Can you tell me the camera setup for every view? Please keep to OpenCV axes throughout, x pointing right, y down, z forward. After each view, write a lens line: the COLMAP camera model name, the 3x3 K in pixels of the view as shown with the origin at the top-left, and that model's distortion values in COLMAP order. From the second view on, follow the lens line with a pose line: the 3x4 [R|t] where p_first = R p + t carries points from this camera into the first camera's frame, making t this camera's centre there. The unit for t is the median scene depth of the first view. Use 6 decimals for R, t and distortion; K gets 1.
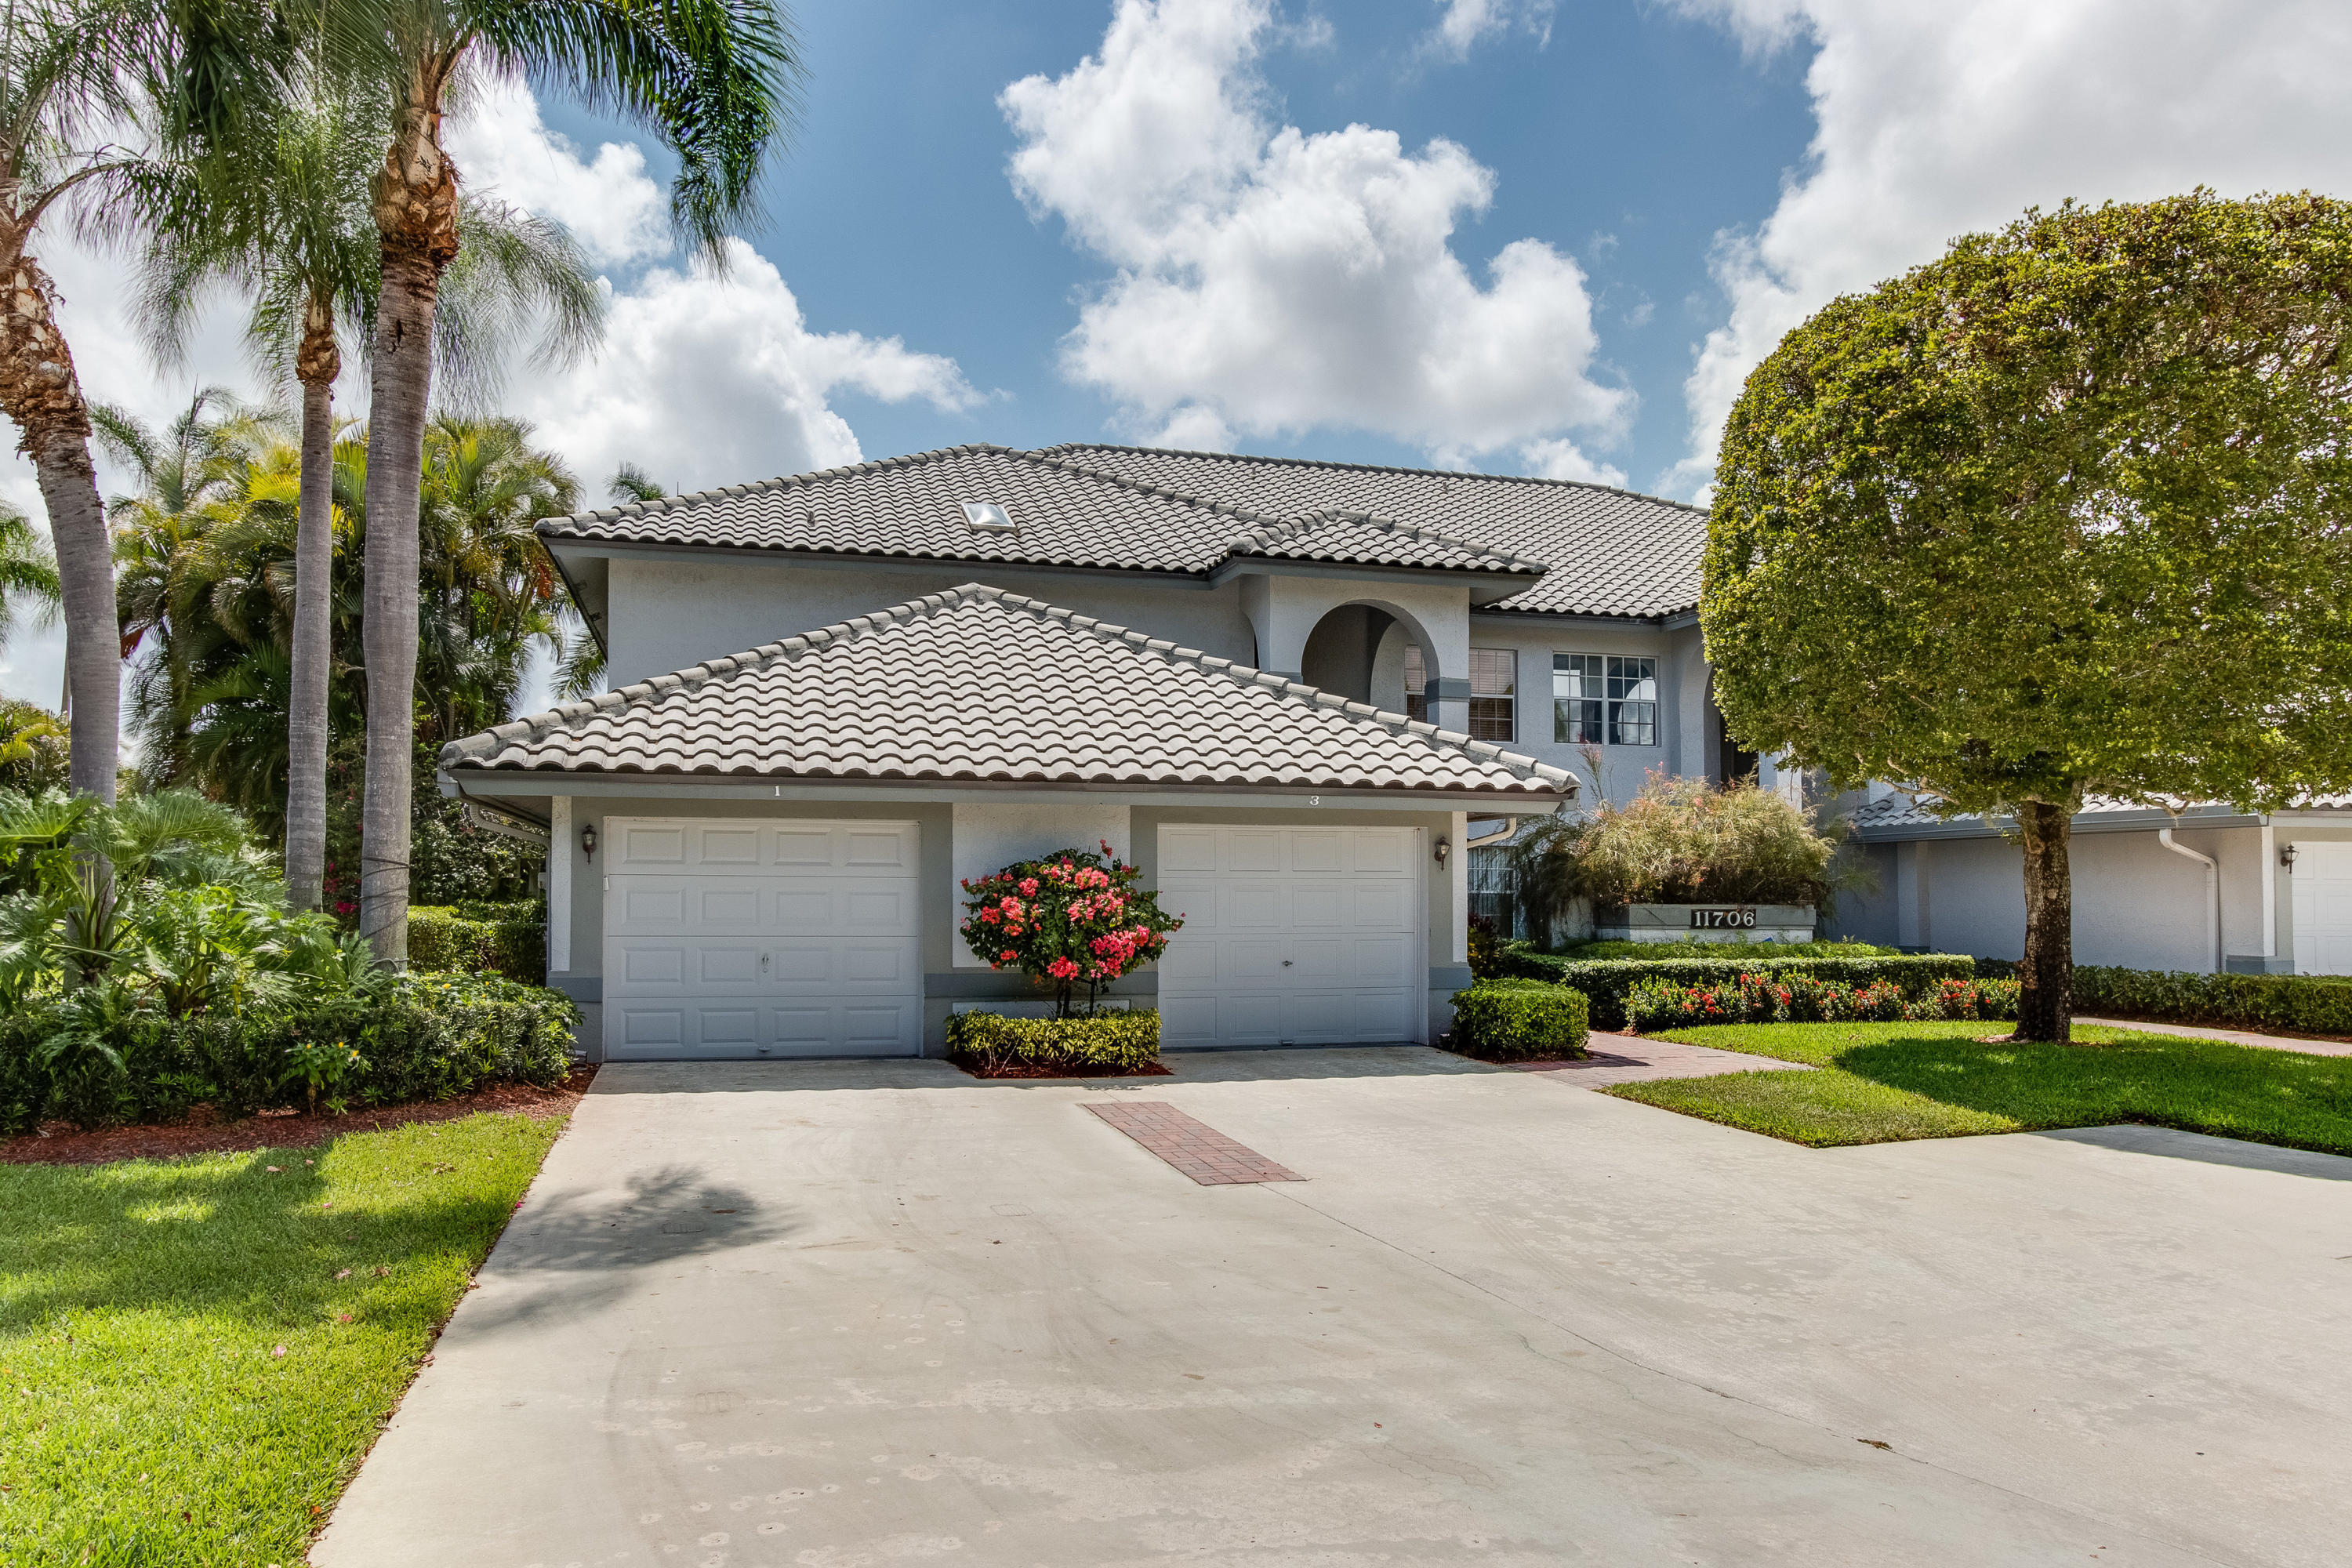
lens RADIAL K [[1817.3, 0, 1176.0], [0, 1817.3, 784.0], [0, 0, 1]] dist [-0.004036, 0.107155]
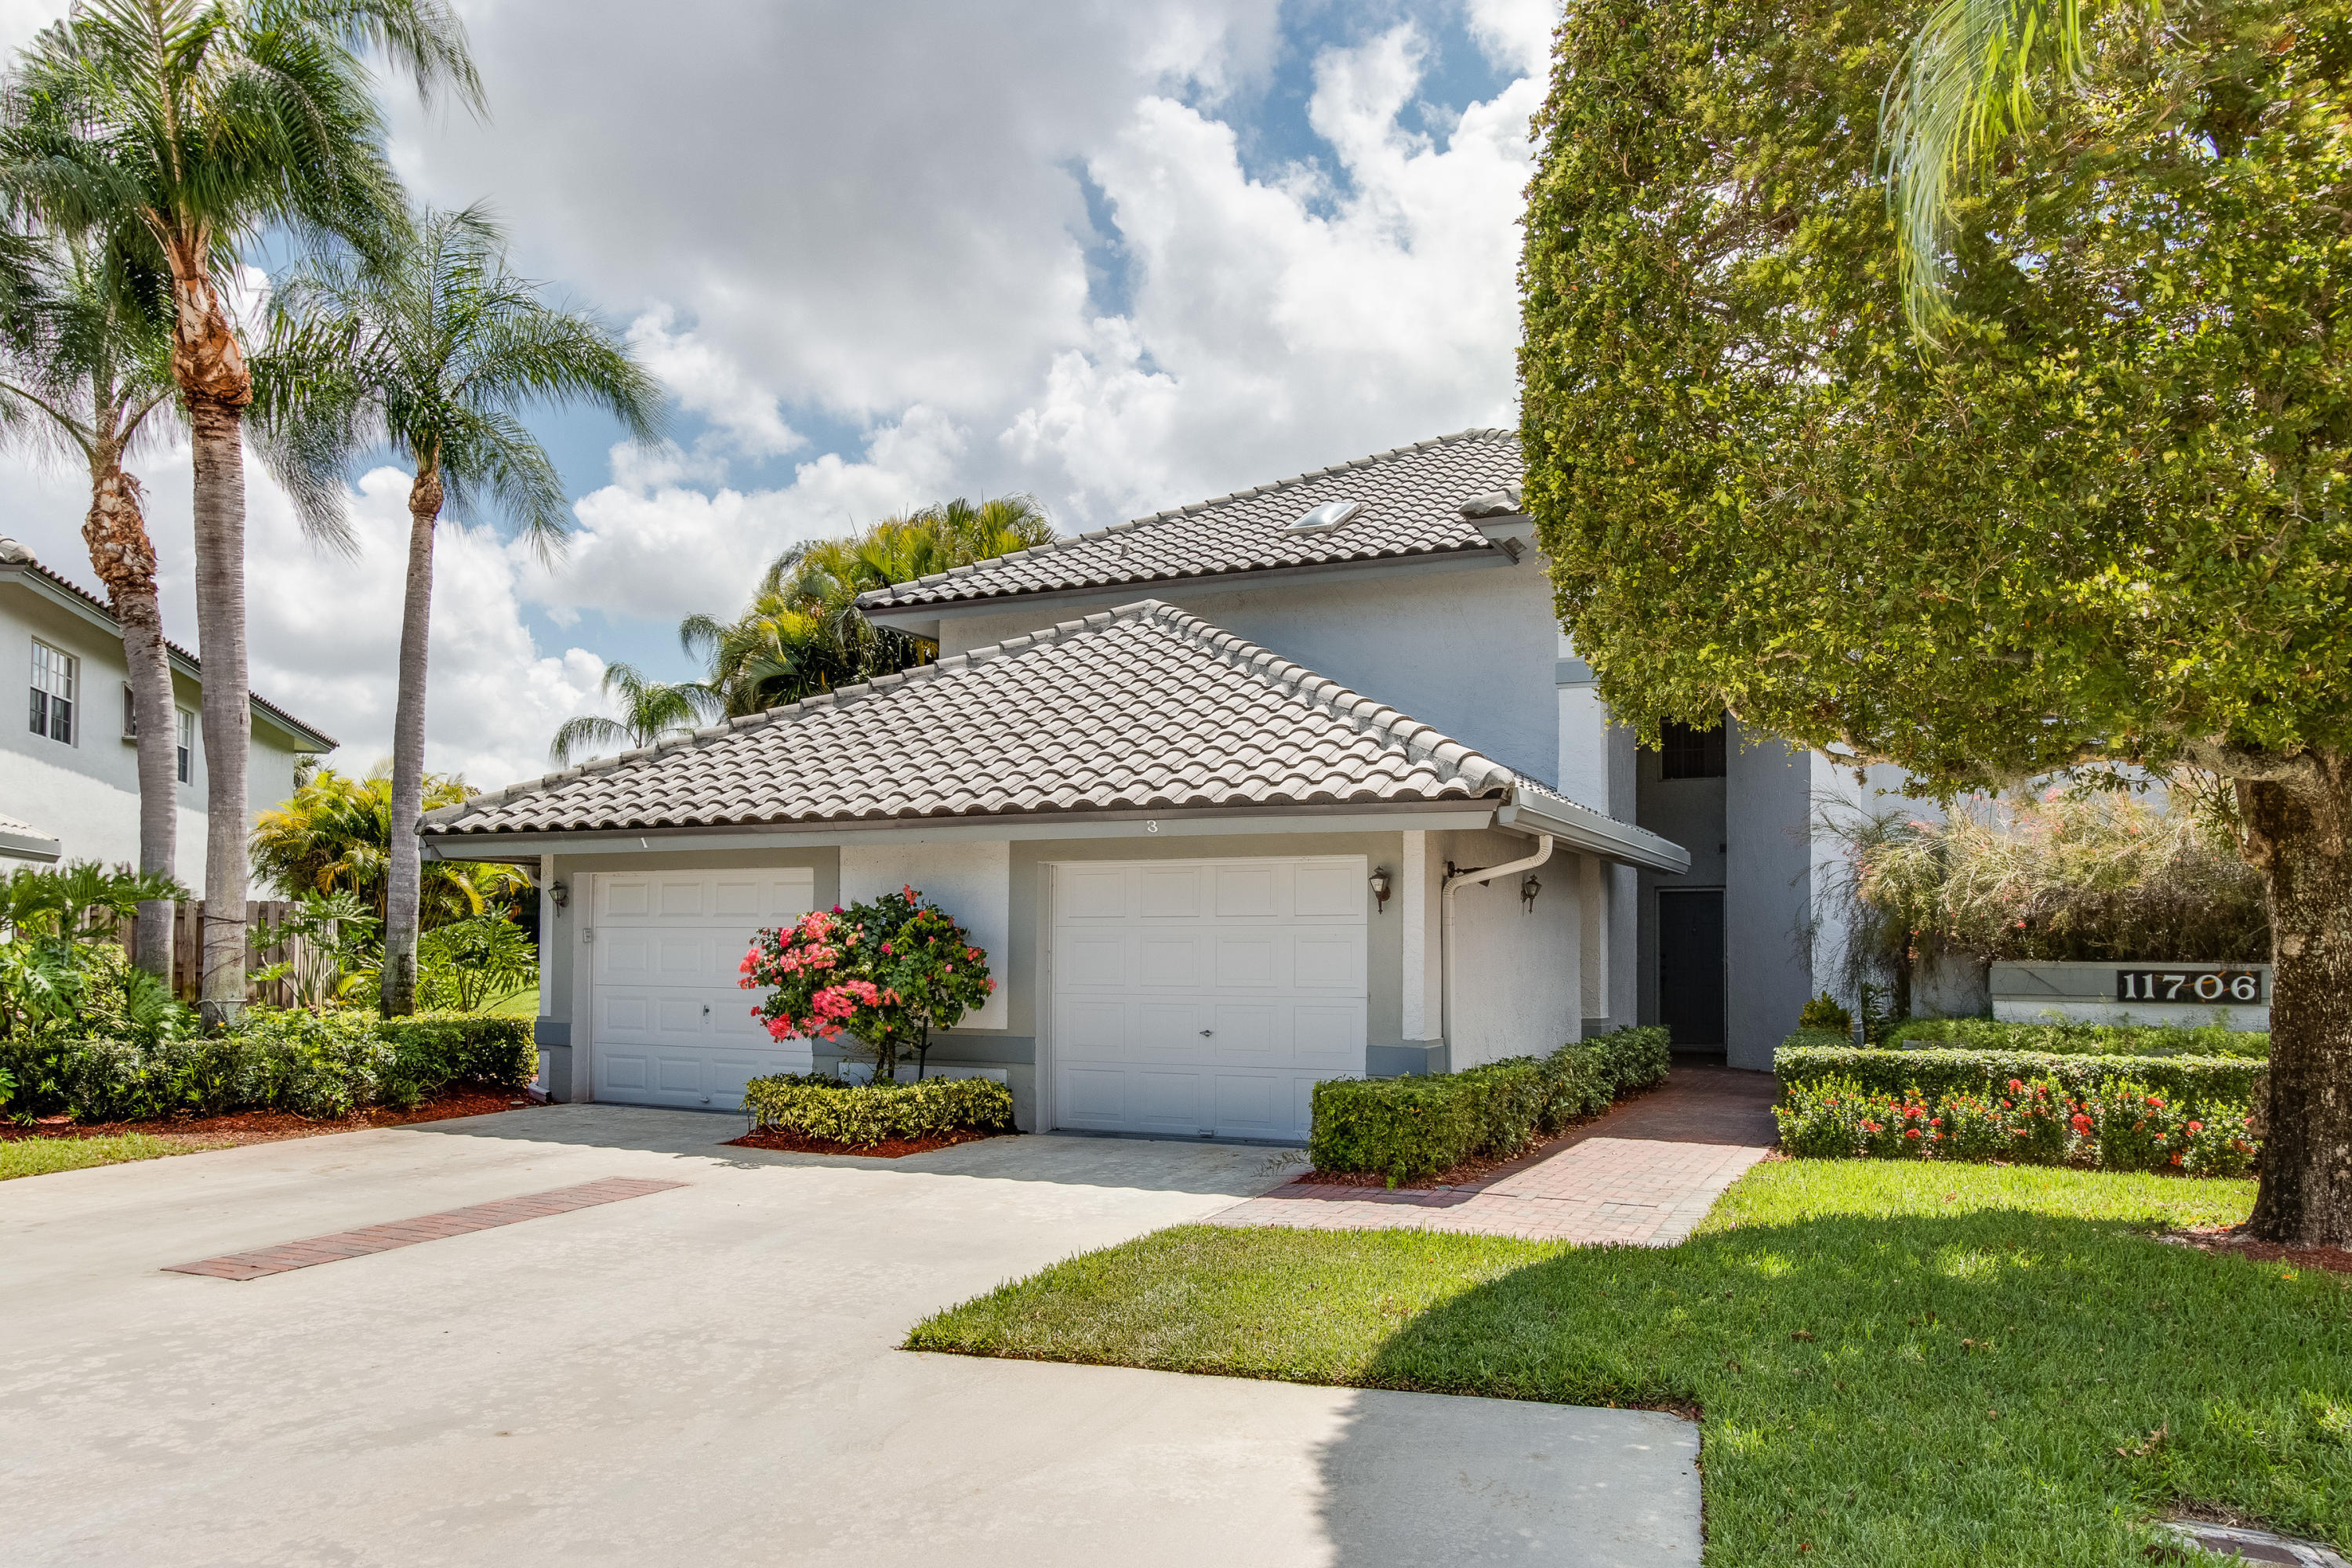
lens RADIAL K [[1817.3, 0, 1176.0], [0, 1817.3, 784.0], [0, 0, 1]] dist [-0.004036, 0.107155]
pose [[0.718695, -0.061765, -0.692576, 0.597687], [0.042948, 0.998088, -0.044444, 0.025097], [0.693998, 0.002197, 0.719974, 0.416348]]
